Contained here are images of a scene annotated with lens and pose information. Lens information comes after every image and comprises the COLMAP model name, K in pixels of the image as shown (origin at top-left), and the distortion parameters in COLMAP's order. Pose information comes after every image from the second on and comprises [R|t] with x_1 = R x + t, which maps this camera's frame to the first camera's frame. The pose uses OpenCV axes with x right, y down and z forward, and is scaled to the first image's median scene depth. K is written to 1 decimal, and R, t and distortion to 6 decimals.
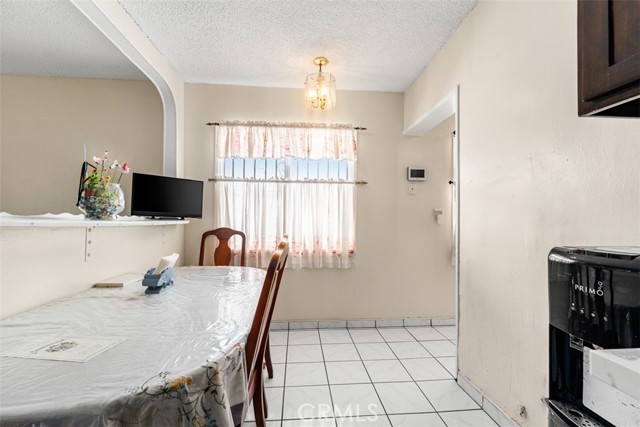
lens RADIAL K [[270.9, 0, 318.1], [0, 270.9, 217.1], [0, 0, 1]] dist [0.003342, 0.000493]
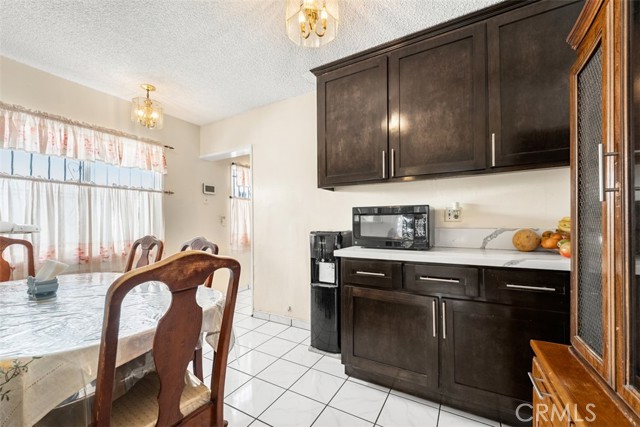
lens RADIAL K [[260.4, 0, 319.8], [0, 260.4, 218.5], [0, 0, 1]] dist [-0.000377, 0.000808]
pose [[0.557119, 0.000425, 0.830433, -0.437021], [0.006103, 0.999971, -0.004606, -0.003208], [-0.830410, 0.007635, 0.557100, -0.194649]]
